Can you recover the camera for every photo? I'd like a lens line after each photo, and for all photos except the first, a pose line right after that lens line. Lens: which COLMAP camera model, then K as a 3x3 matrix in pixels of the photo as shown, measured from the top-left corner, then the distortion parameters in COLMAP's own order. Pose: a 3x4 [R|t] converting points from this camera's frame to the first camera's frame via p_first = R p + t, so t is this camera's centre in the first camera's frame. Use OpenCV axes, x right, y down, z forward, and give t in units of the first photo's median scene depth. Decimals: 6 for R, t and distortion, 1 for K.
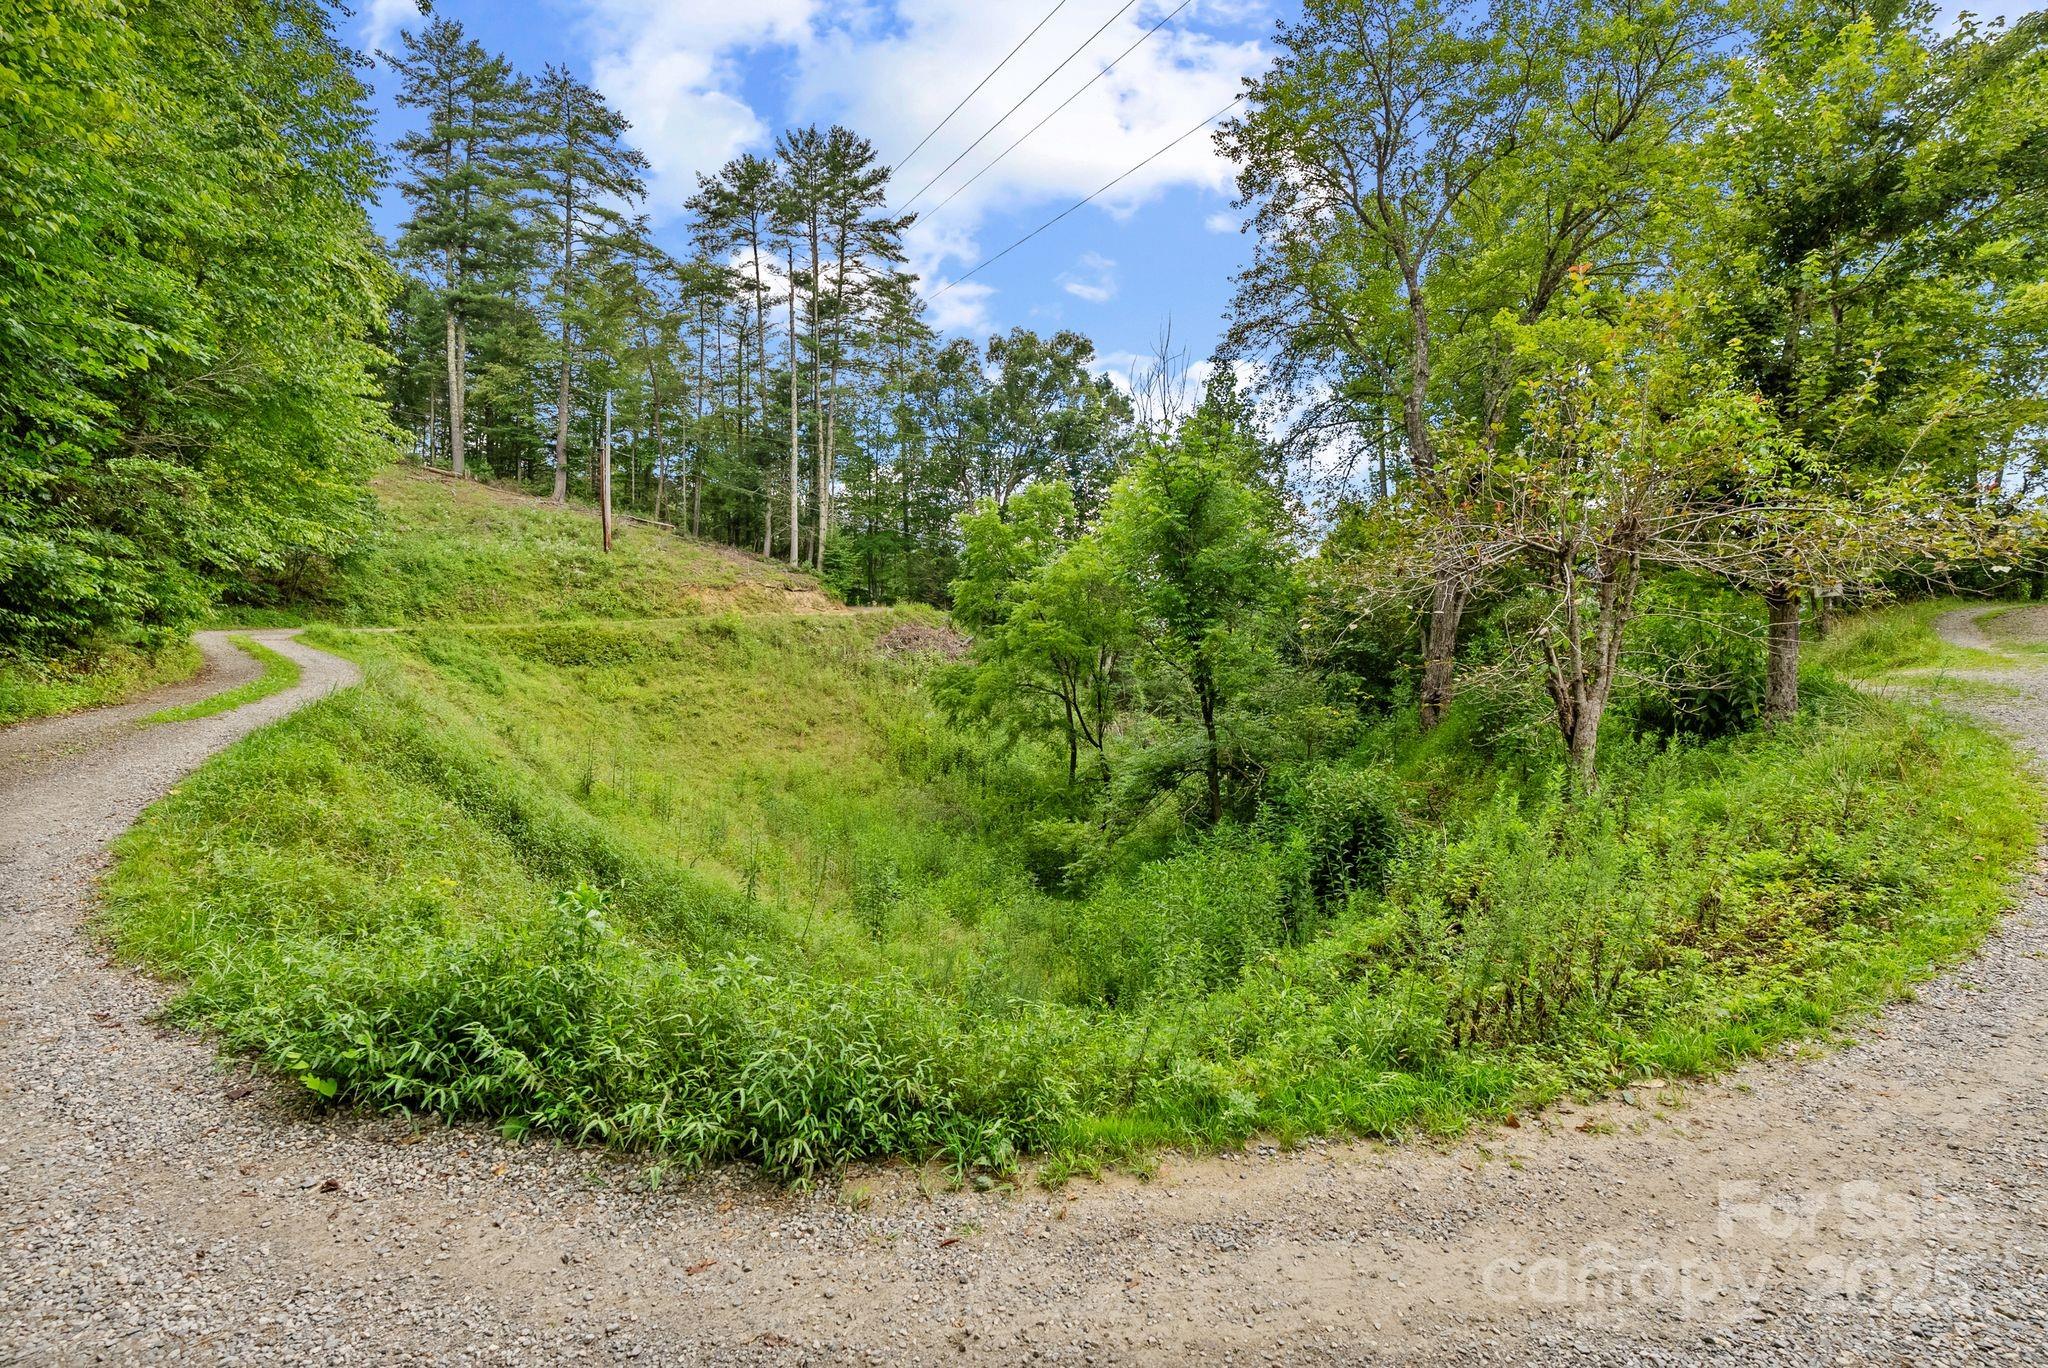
lens RADIAL K [[937.2, 0, 1020.8], [0, 937.2, 678.6], [0, 0, 1]] dist [-0.009638, 0.000149]
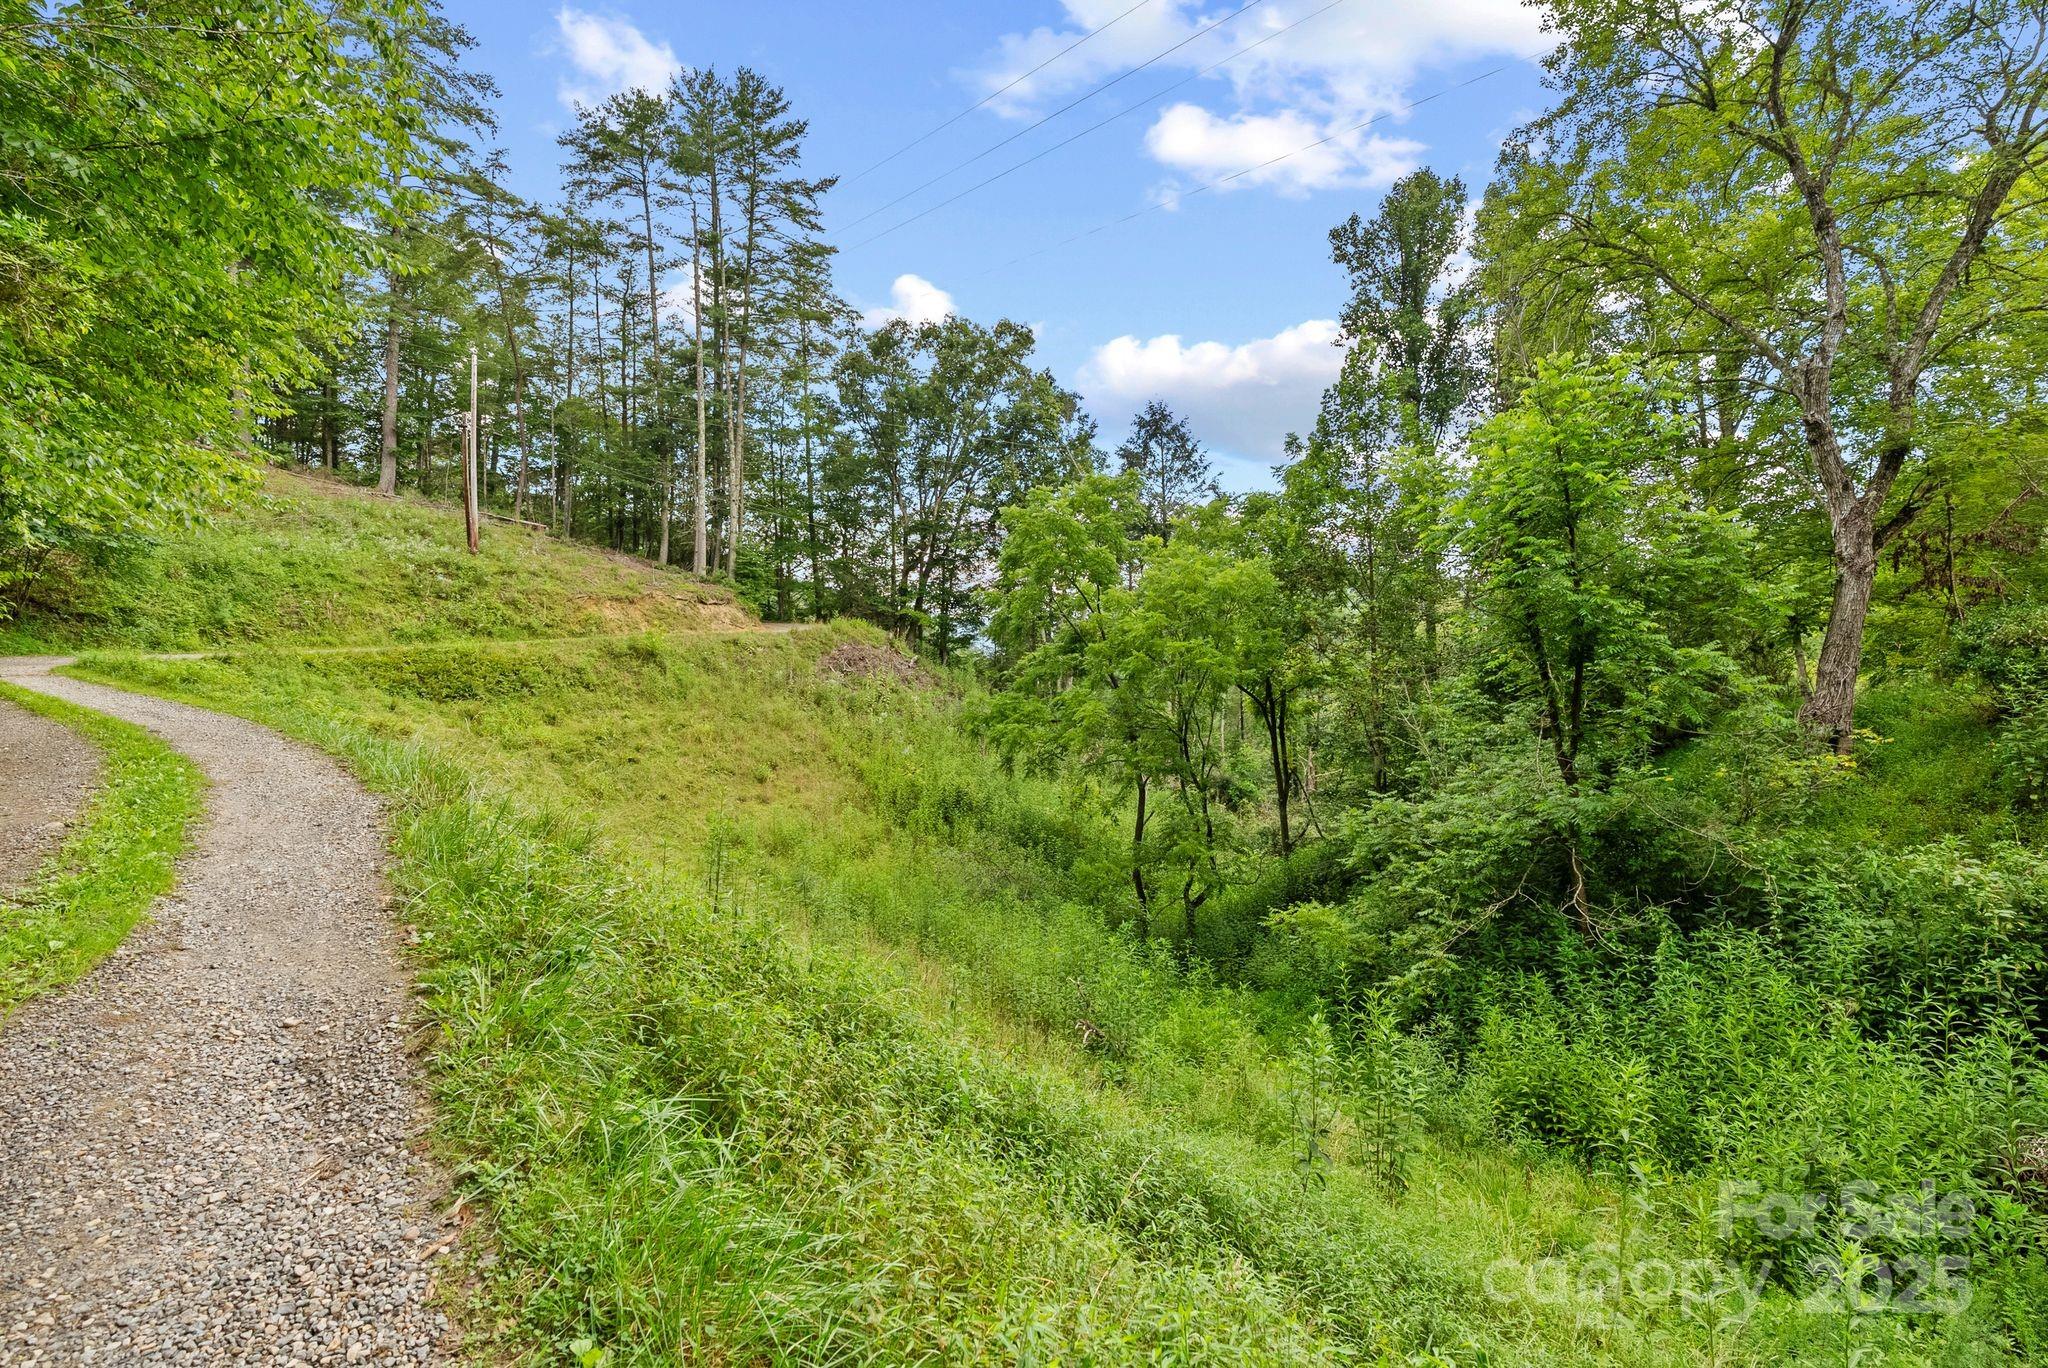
lens RADIAL K [[937.2, 0, 1027.1], [0, 937.2, 682.7], [0, 0, 1]] dist [-0.009638, 0.000149]
pose [[0.981178, -0.013965, 0.192599, -0.113594], [0.016317, 0.999810, -0.010634, -0.008632], [-0.192414, 0.013576, 0.981220, 0.109287]]
